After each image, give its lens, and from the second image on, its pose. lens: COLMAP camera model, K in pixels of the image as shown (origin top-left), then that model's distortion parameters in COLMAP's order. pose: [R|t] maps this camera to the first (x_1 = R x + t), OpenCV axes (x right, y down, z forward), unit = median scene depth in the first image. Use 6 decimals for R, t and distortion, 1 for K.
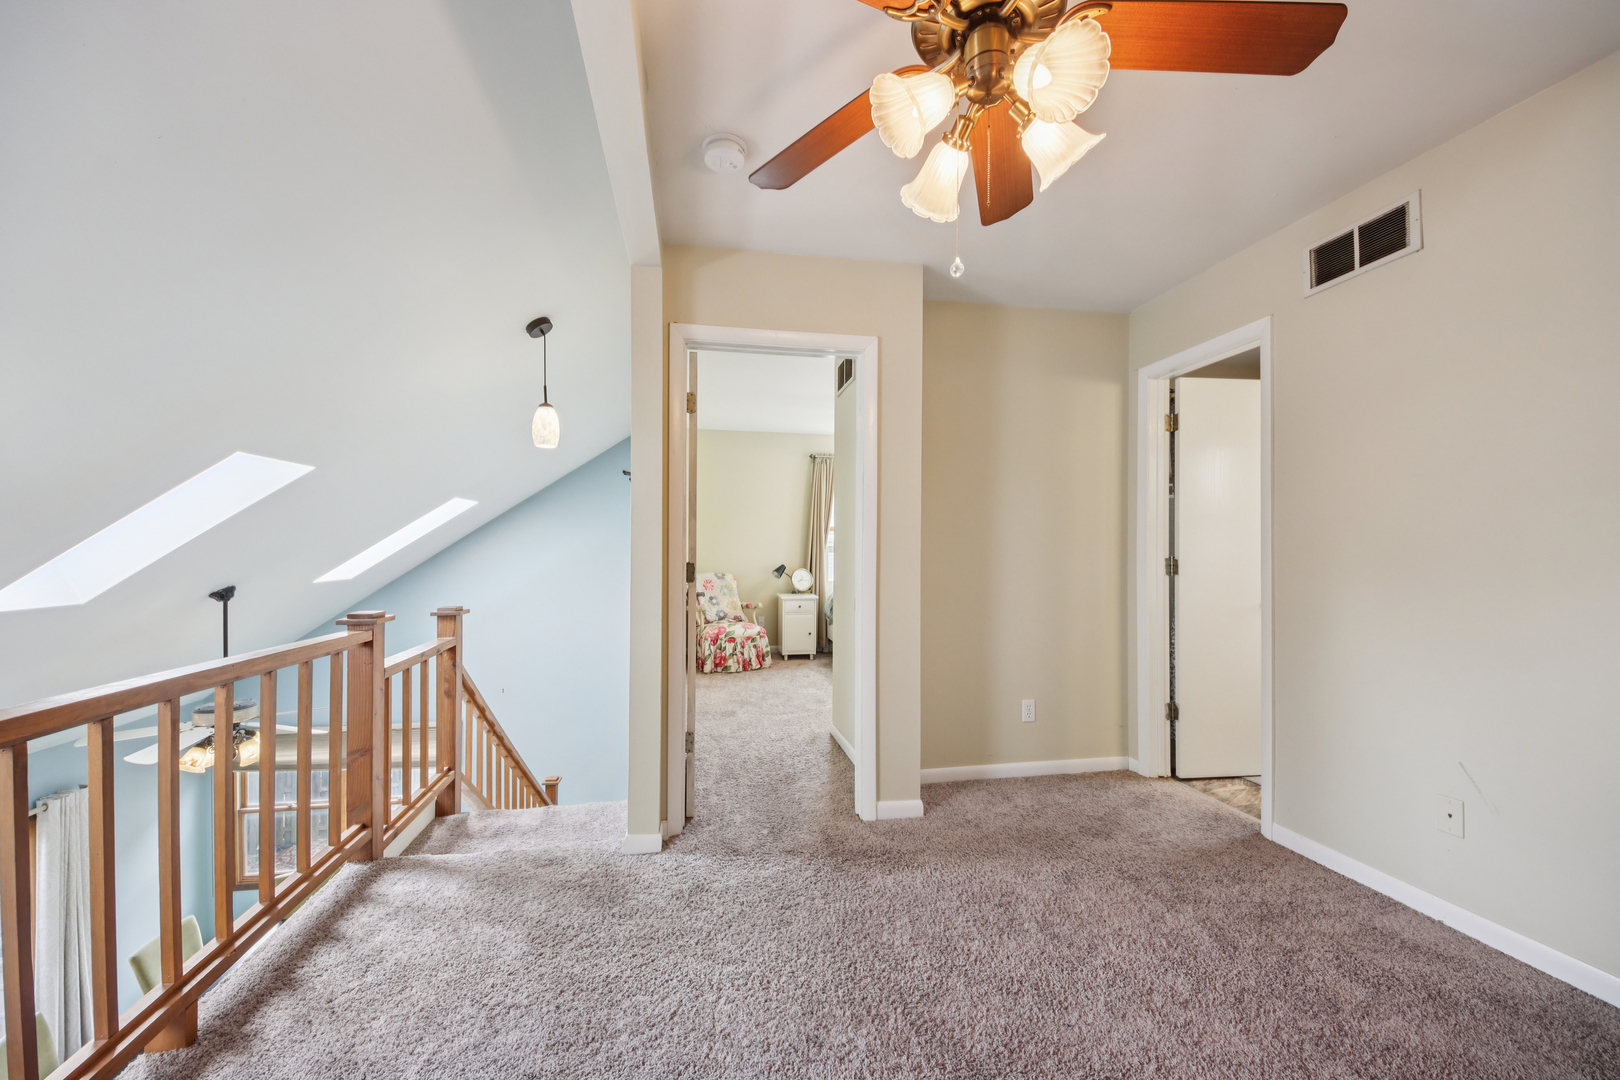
lens RADIAL K [[614.5, 0, 805.2], [0, 614.5, 534.1], [0, 0, 1]] dist [0.001822, -0.008476]
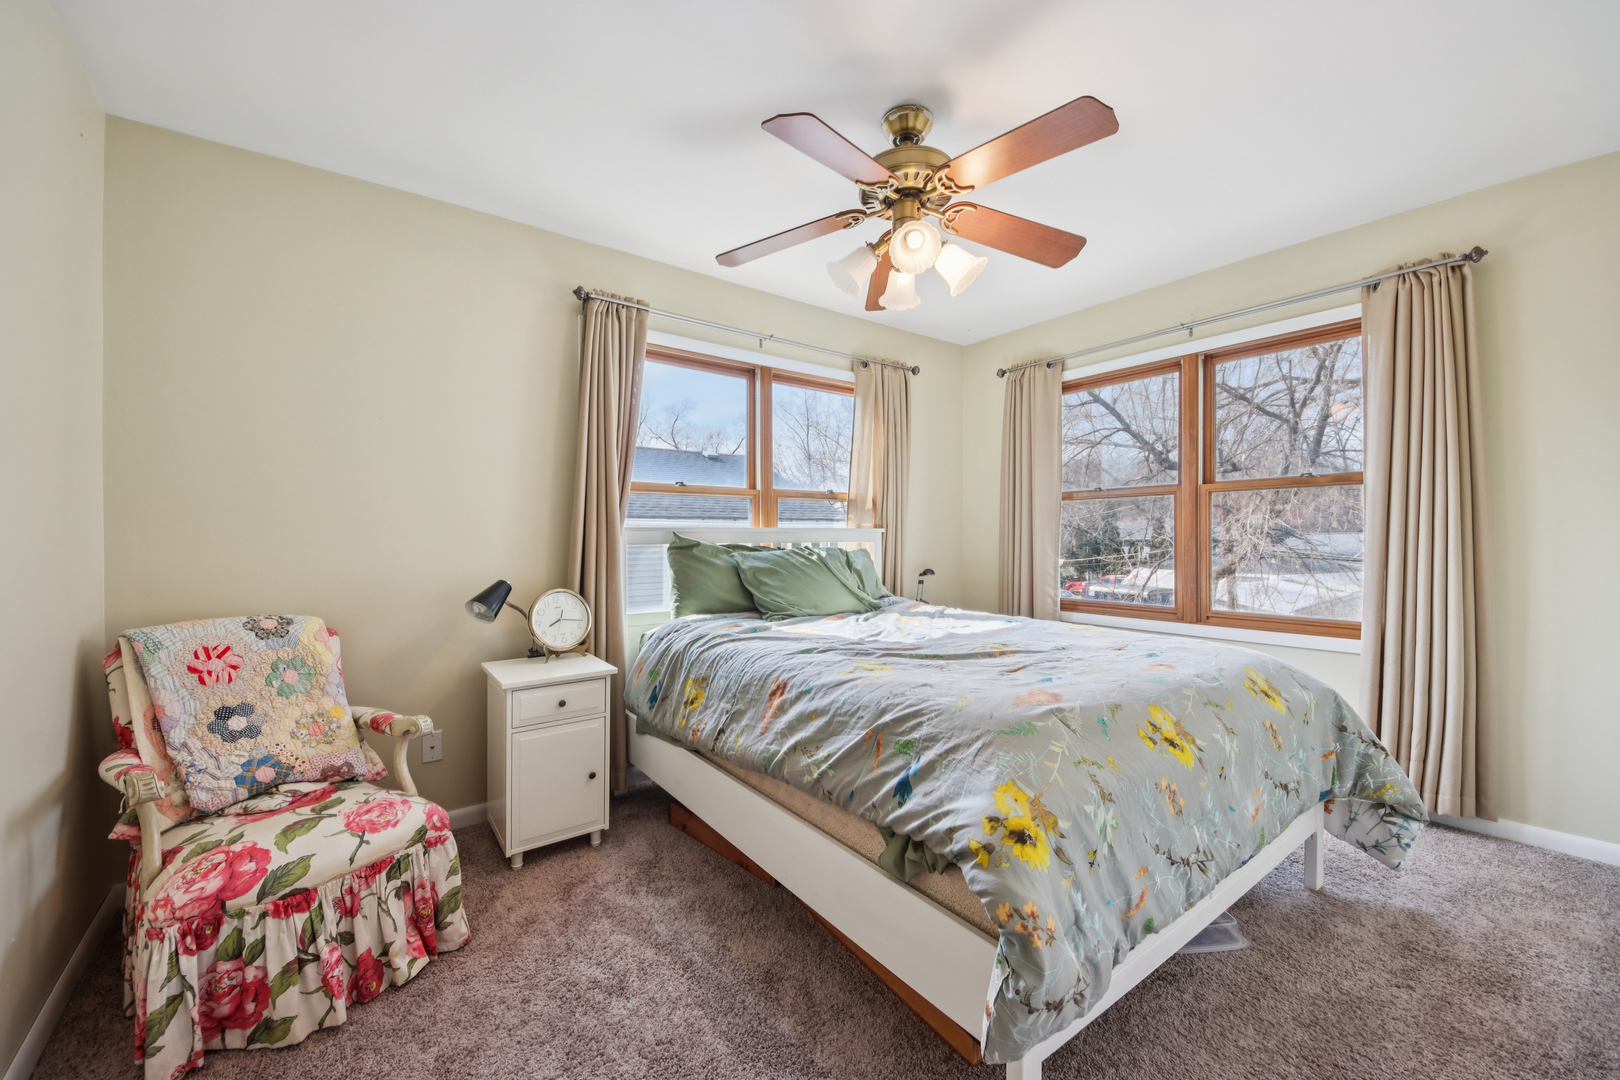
lens RADIAL K [[629.9, 0, 814.9], [0, 629.9, 528.4], [0, 0, 1]] dist [0.001304, -0.010388]
pose [[0.889336, -0.004710, 0.457230, -0.044079], [-0.002424, 0.999884, 0.015016, 0.015430], [-0.457248, -0.014463, 0.889222, 0.644430]]
